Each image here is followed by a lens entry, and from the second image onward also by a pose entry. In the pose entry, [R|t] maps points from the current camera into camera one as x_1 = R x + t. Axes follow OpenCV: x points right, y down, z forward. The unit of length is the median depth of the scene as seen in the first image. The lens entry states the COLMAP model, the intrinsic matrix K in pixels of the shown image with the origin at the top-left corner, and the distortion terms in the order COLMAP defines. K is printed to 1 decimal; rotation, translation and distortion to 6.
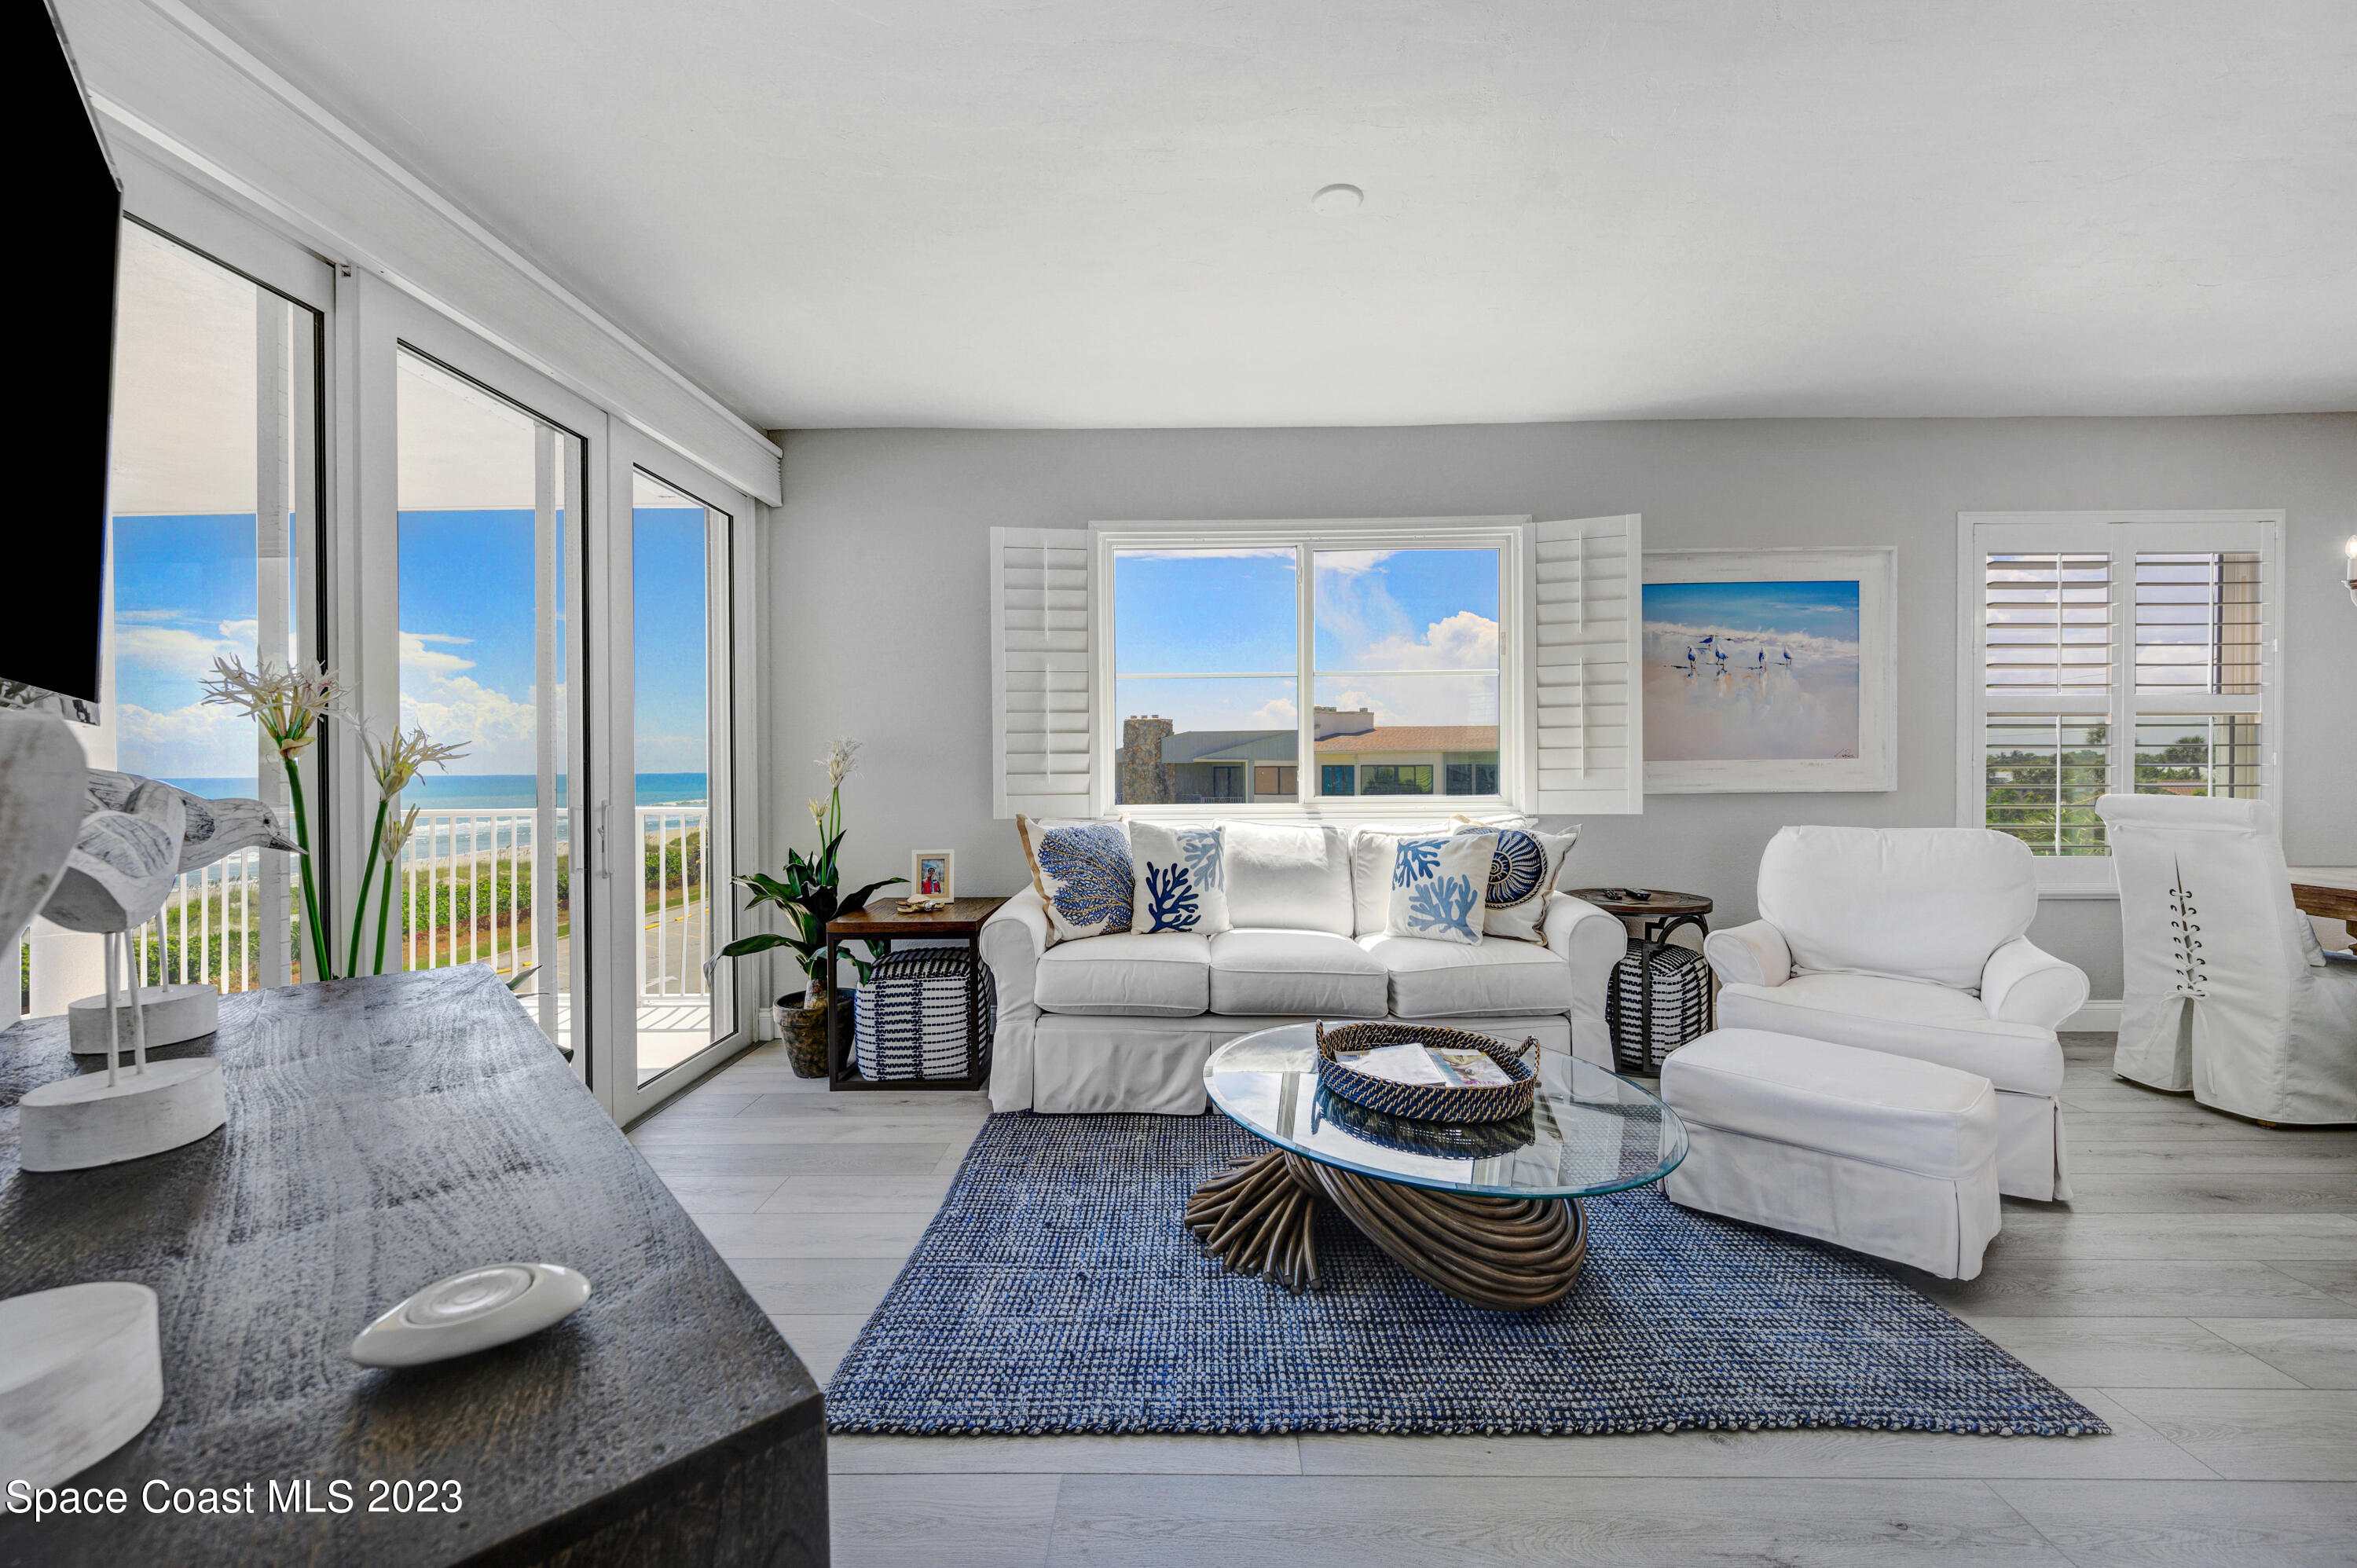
lens RADIAL K [[927.9, 0, 1165.5], [0, 927.9, 793.5], [0, 0, 1]] dist [-0.000080, 0.000035]
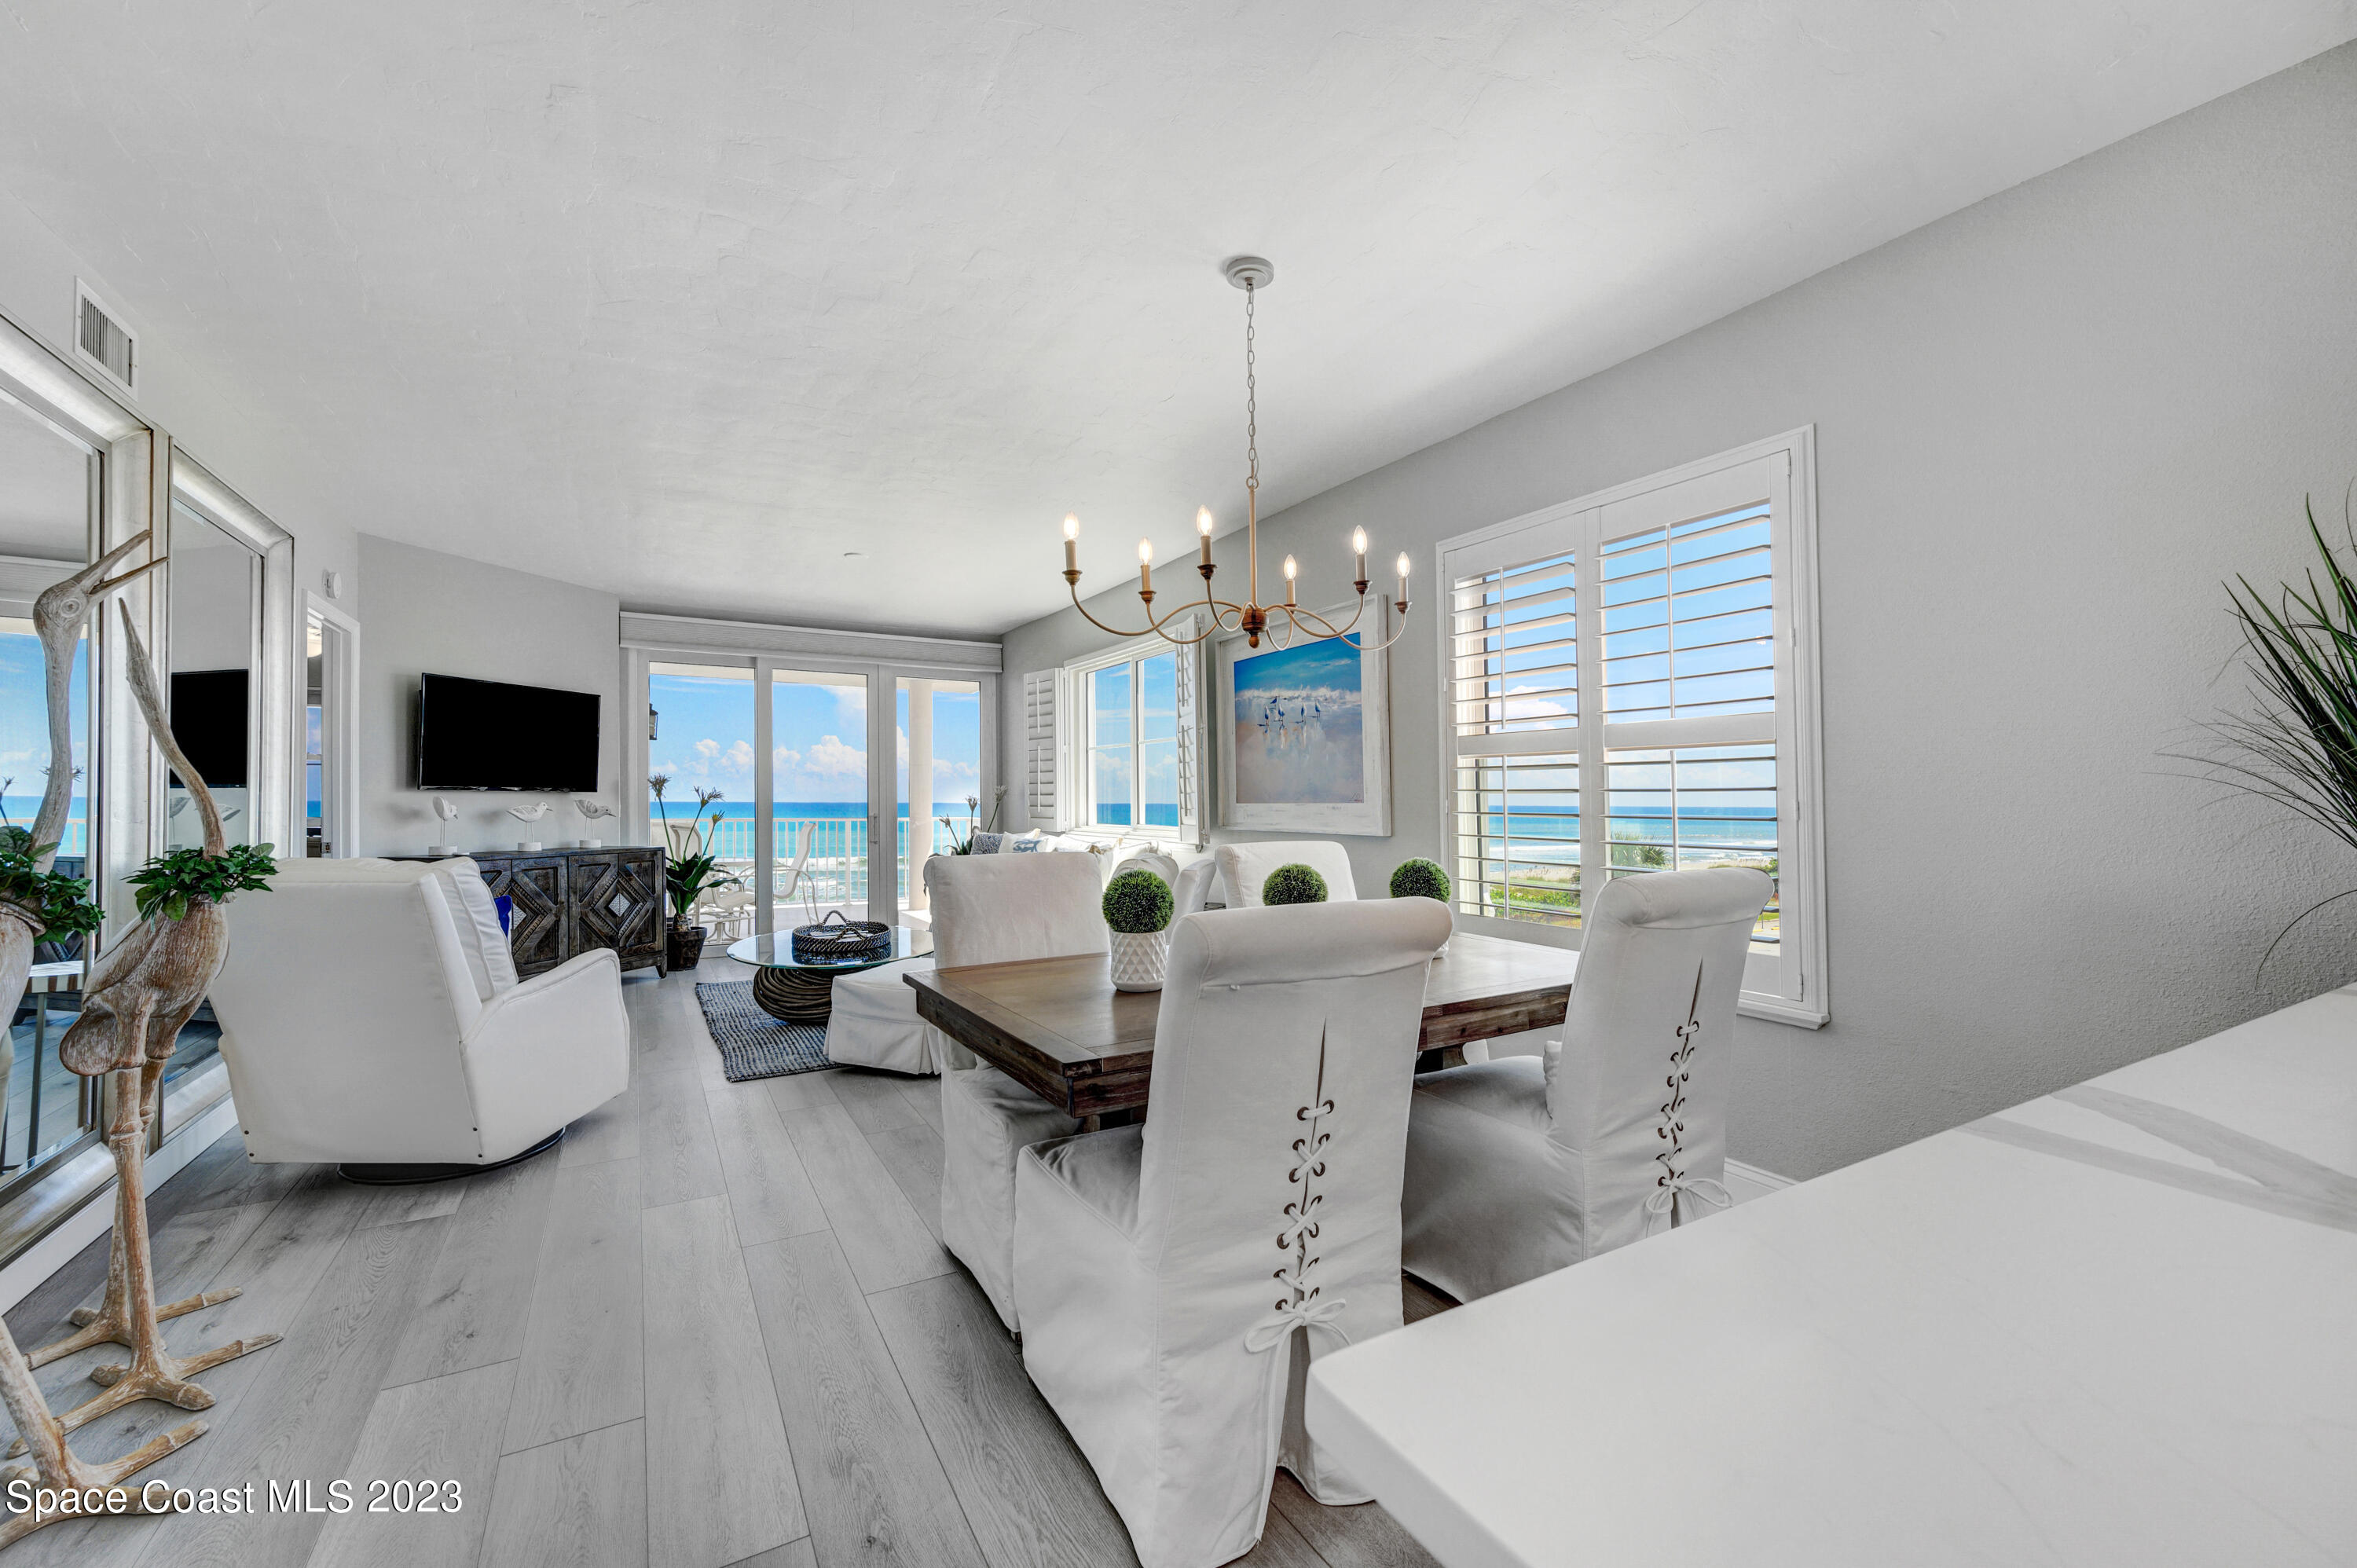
lens RADIAL K [[952.5, 0, 1167.8], [0, 952.5, 788.3], [0, 0, 1]] dist [0.014270, 0.000135]
pose [[0.507930, -0.003437, -0.861392, 1.567217], [-0.008718, 0.999920, -0.009130, -0.040899], [0.861354, 0.012147, 0.507859, 0.262891]]
